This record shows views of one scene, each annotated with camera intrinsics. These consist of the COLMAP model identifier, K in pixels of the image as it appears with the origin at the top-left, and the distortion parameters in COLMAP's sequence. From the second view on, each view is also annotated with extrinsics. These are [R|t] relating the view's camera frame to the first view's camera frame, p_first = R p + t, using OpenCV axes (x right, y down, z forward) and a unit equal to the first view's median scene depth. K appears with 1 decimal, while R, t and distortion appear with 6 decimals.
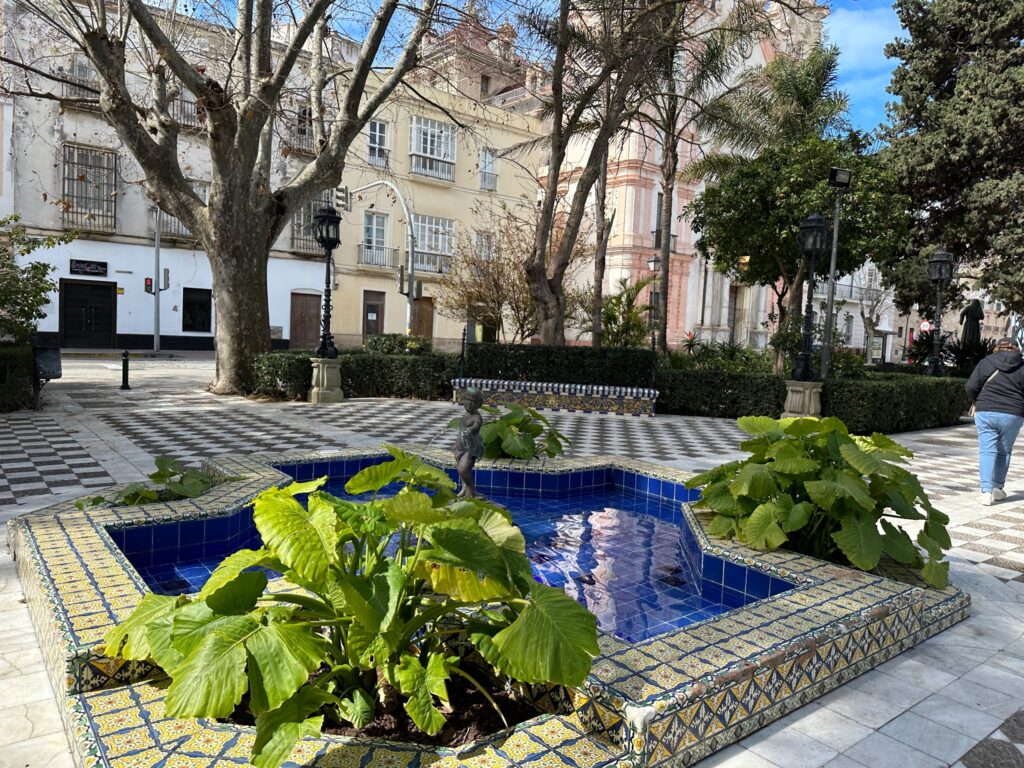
lens RADIAL K [[712.8, 0, 512.0], [0, 712.8, 384.0], [0, 0, 1]] dist [0.216511, -0.438286]
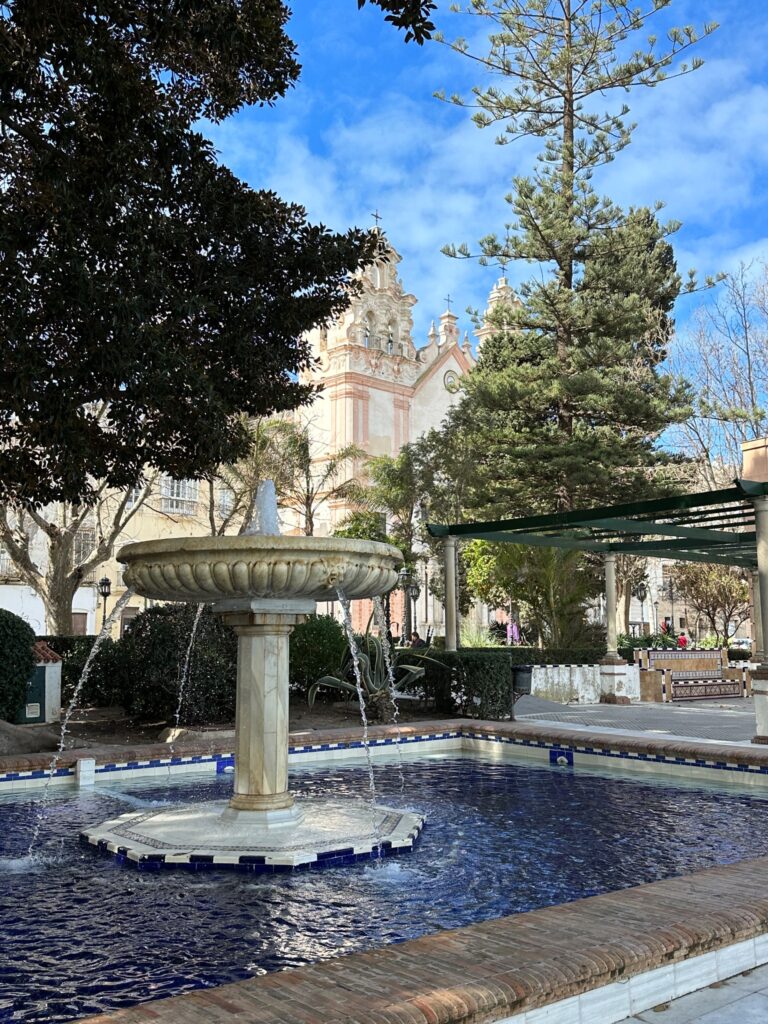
lens RADIAL K [[986.8, 0, 384.0], [0, 986.8, 512.0], [0, 0, 1]] dist [0.188824, -0.342546]
pose [[0.997778, -0.032469, 0.058182, 0.330075], [0.043391, 0.979322, -0.197598, 0.155346], [-0.050563, 0.199684, 0.978555, -1.601449]]
